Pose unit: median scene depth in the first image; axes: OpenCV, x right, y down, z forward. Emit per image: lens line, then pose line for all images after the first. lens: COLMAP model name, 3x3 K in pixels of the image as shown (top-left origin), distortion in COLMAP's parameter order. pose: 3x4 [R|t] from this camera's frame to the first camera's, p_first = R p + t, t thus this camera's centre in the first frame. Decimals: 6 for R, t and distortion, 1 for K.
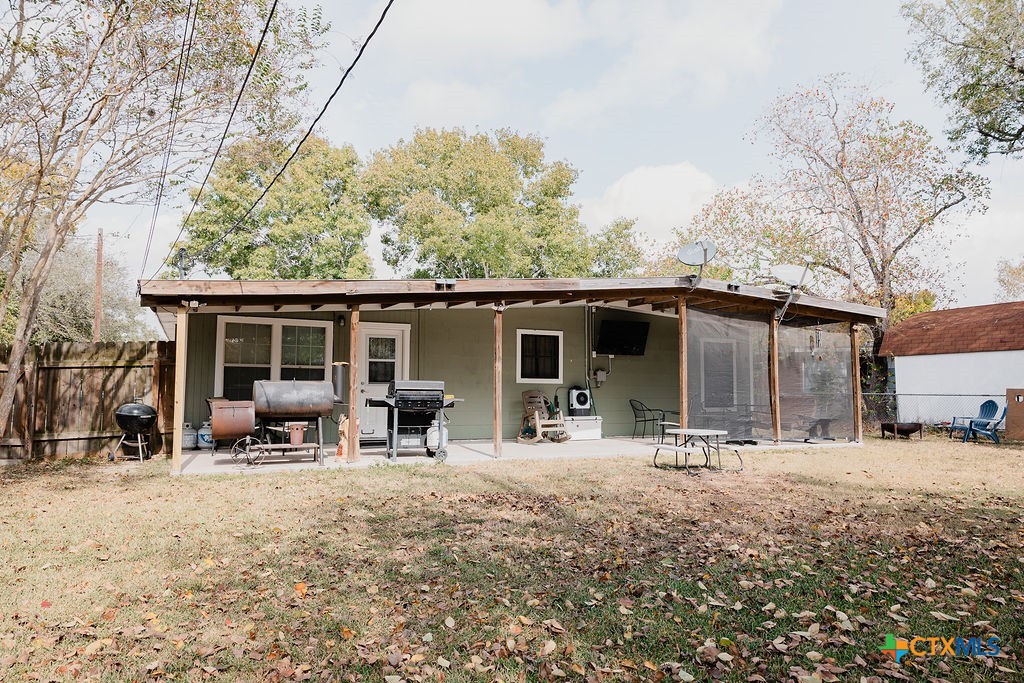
lens RADIAL K [[688.3, 0, 512.0], [0, 688.3, 341.5], [0, 0, 1]] dist [0.001898, 0.001060]
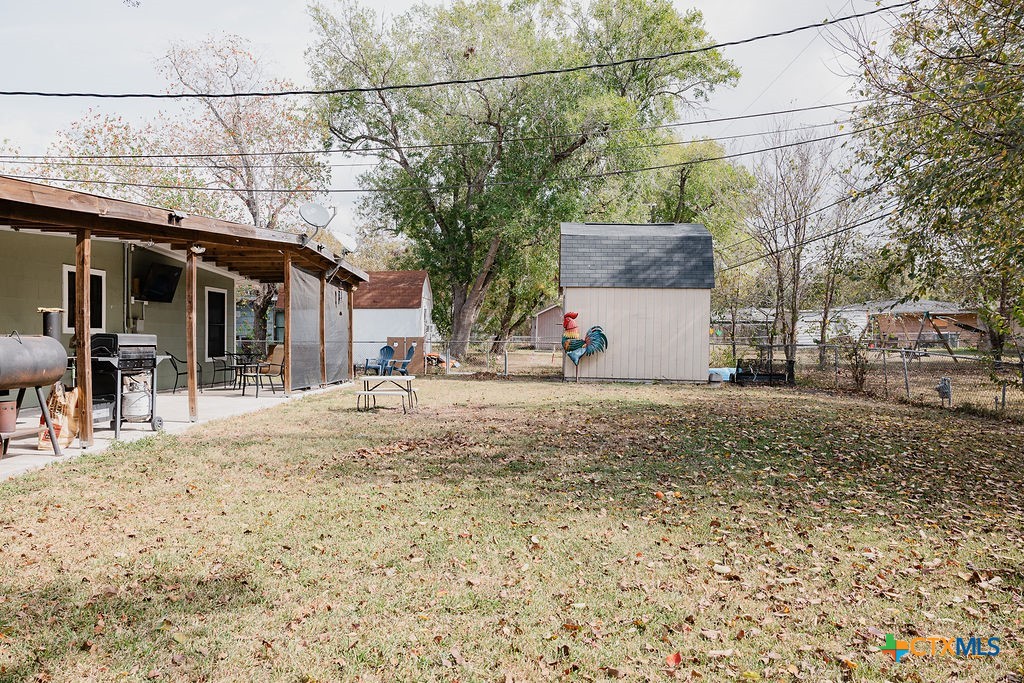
lens RADIAL K [[696.3, 0, 514.3], [0, 696.3, 358.6], [0, 0, 1]] dist [0.001329, -0.000151]
pose [[0.434954, -0.031622, 0.899897, -0.528430], [-0.064770, 0.995696, 0.066294, 0.003018], [-0.898120, -0.087122, 0.431033, 0.211766]]
